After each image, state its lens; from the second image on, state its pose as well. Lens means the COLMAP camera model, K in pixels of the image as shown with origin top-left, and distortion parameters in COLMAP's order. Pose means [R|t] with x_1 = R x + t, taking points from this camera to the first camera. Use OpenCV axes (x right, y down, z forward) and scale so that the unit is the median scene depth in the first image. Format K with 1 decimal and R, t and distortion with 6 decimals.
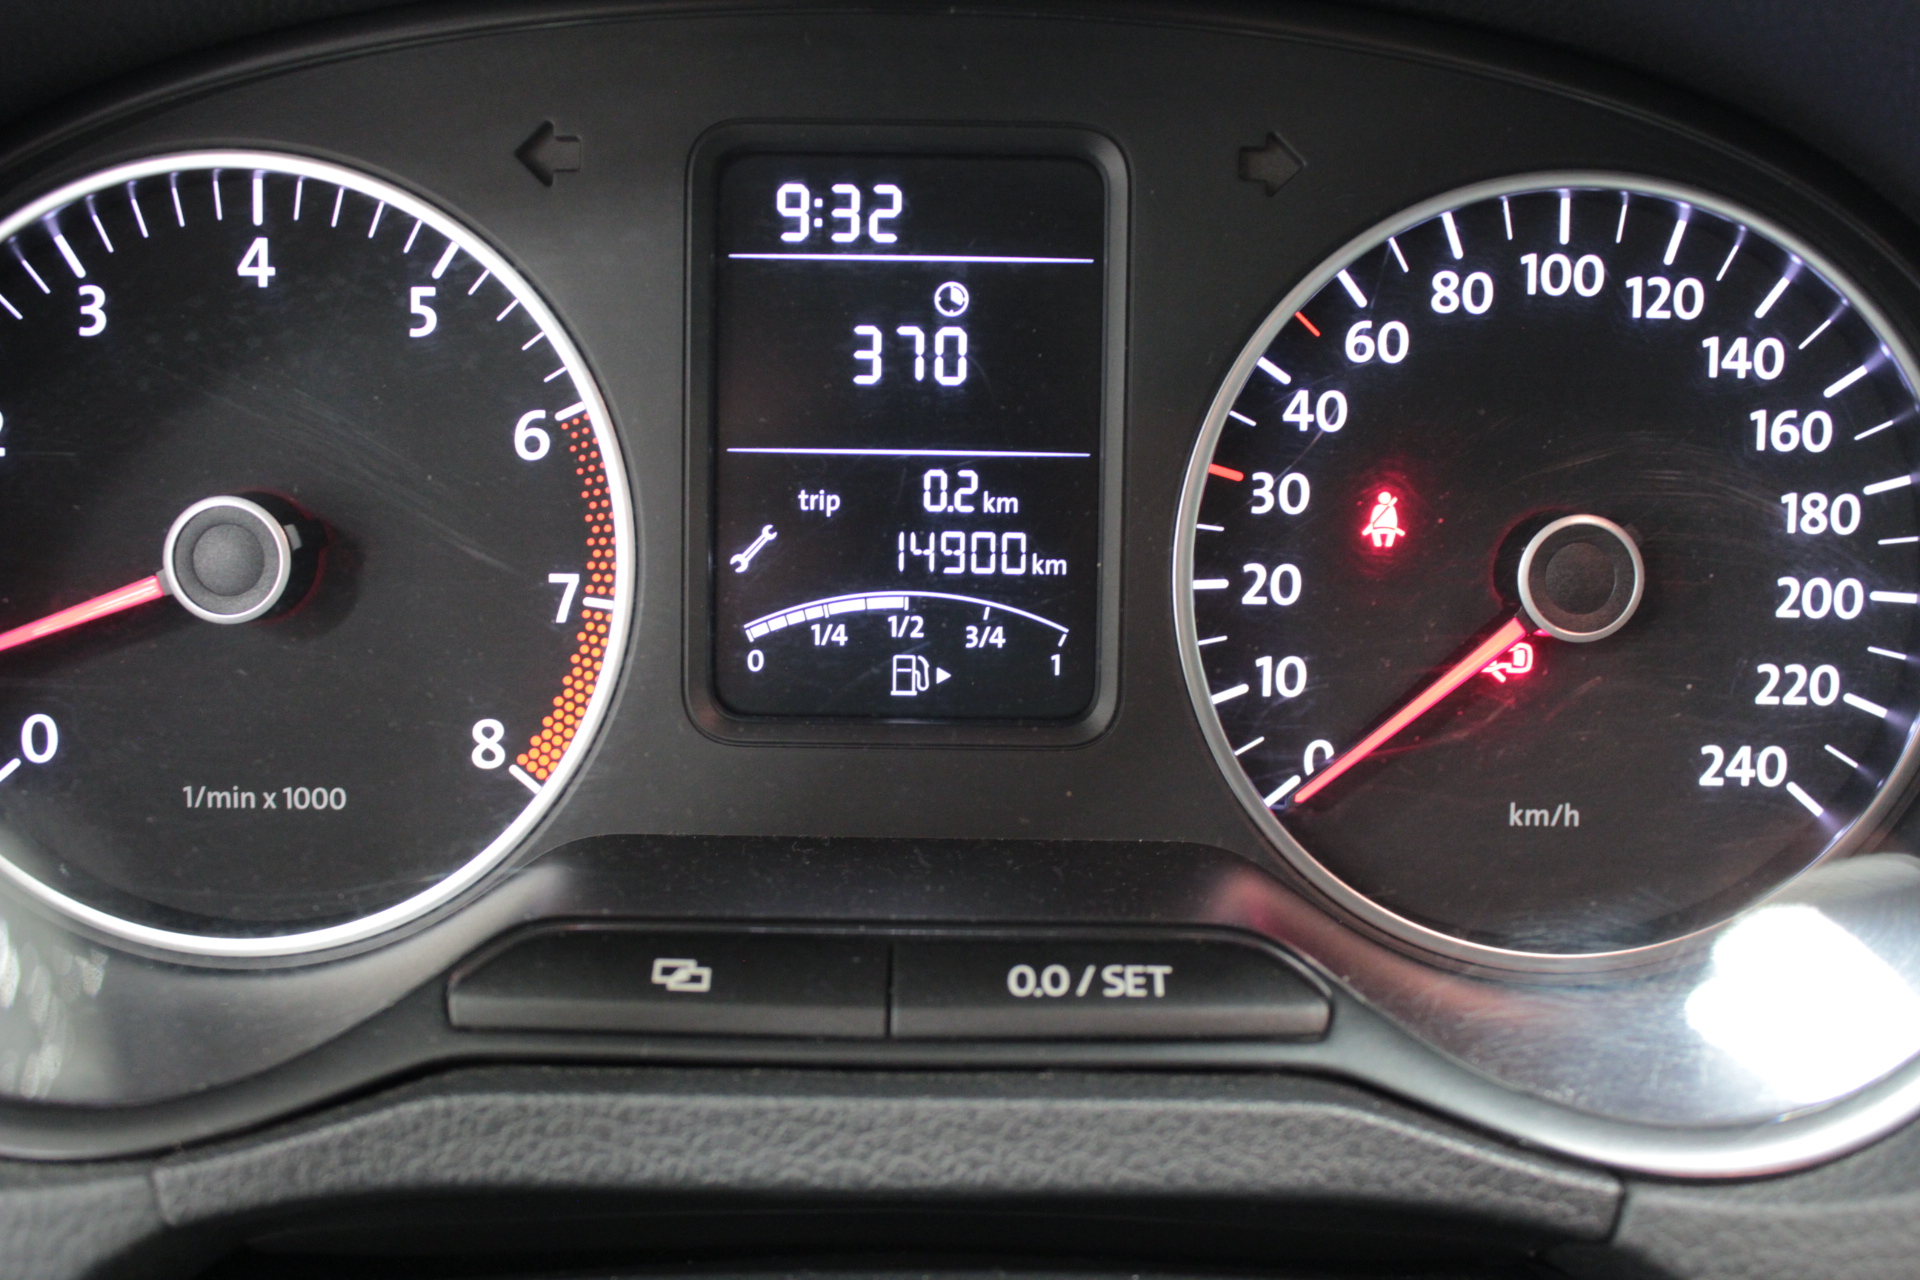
lens RADIAL K [[2087.4, 0, 960.0], [0, 2087.4, 640.0], [0, 0, 1]] dist [-0.114217, 0.035450]
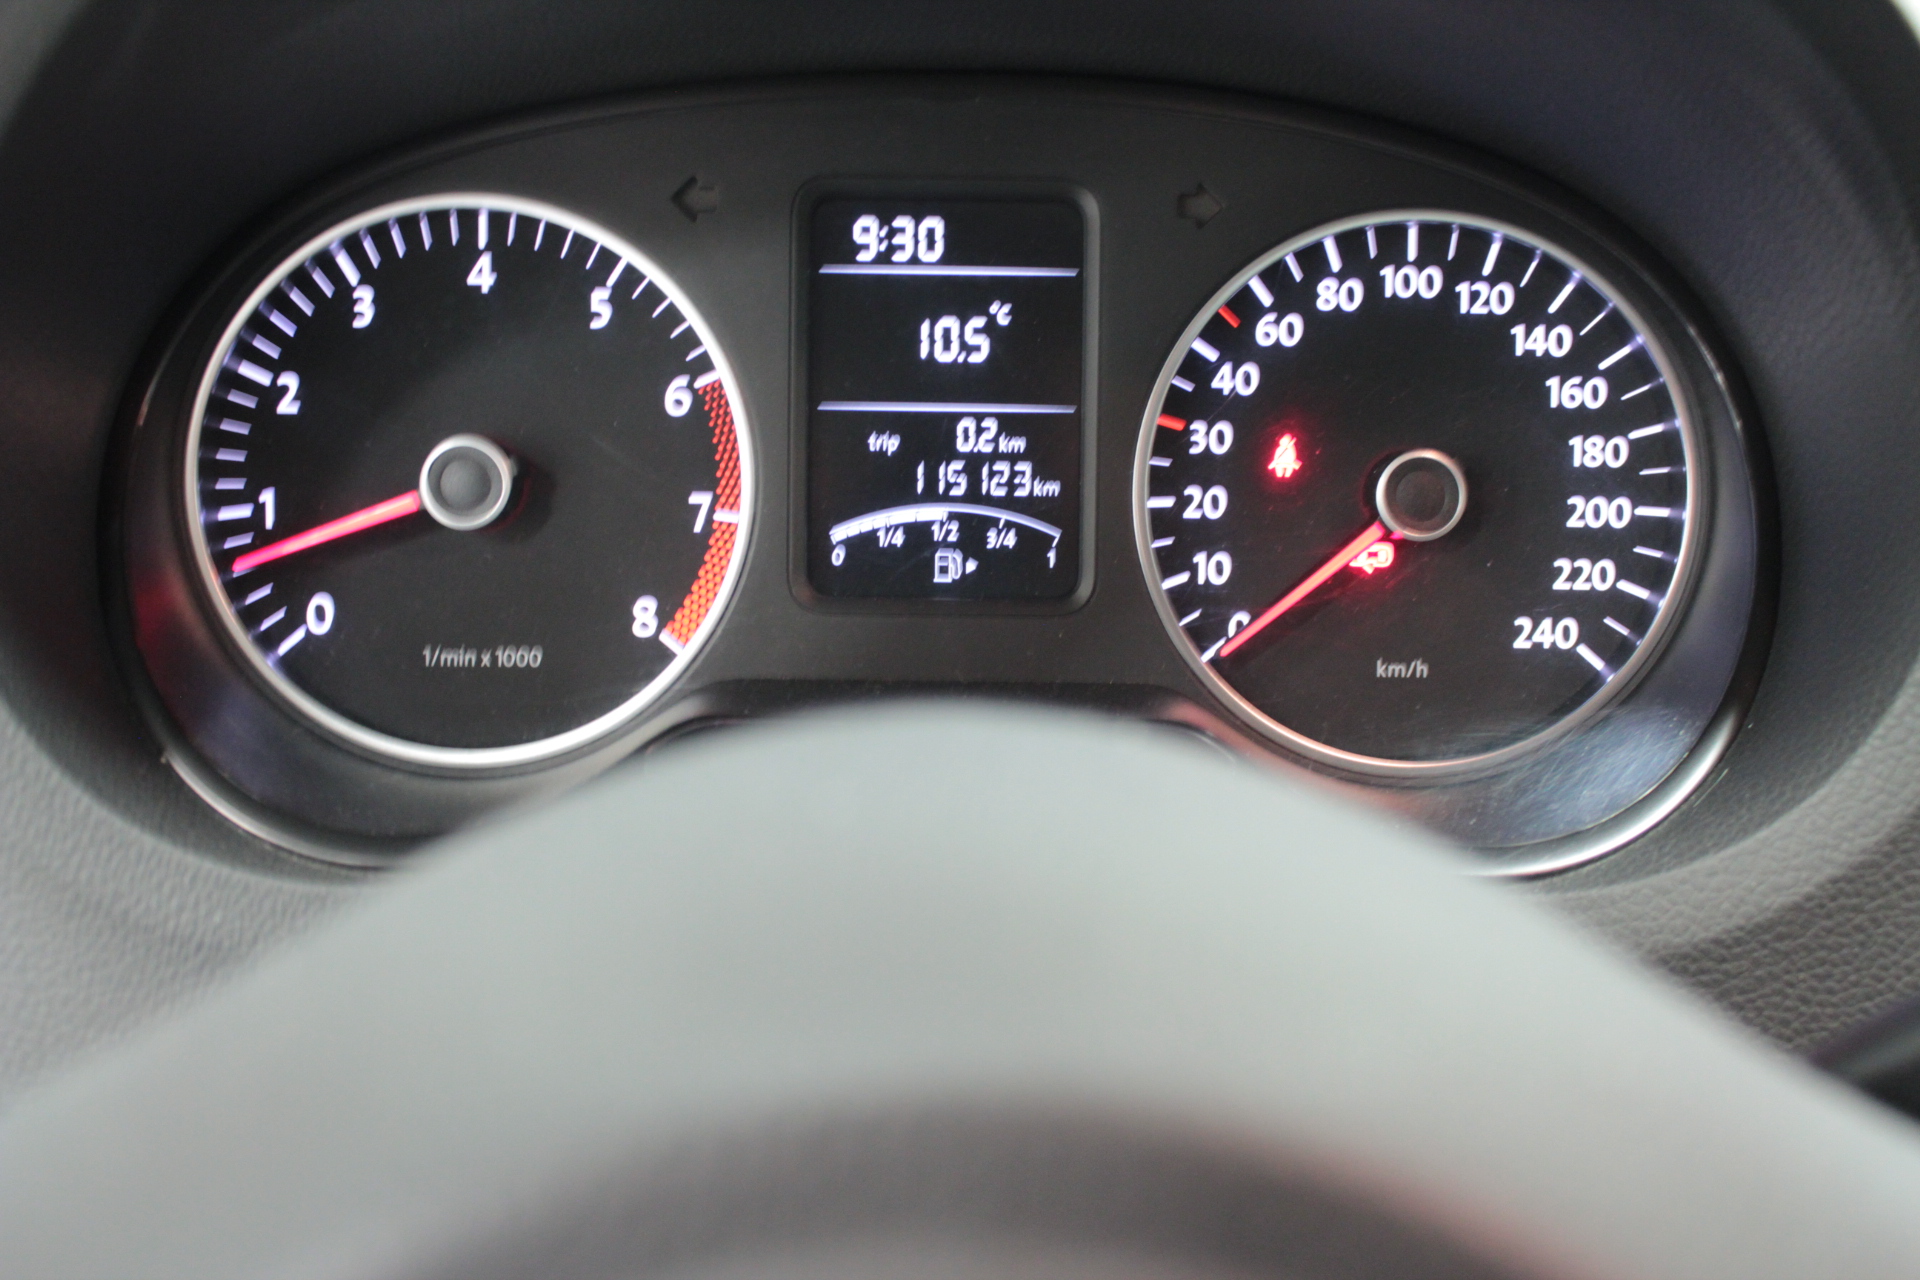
lens RADIAL K [[2186.1, 0, 960.0], [0, 2186.1, 640.0], [0, 0, 1]] dist [-0.120702, -0.009781]
pose [[0.999979, -0.001647, 0.006210, -0.025032], [0.001741, 0.999884, -0.015120, 0.088789], [-0.006185, 0.015130, 0.999866, -0.473415]]
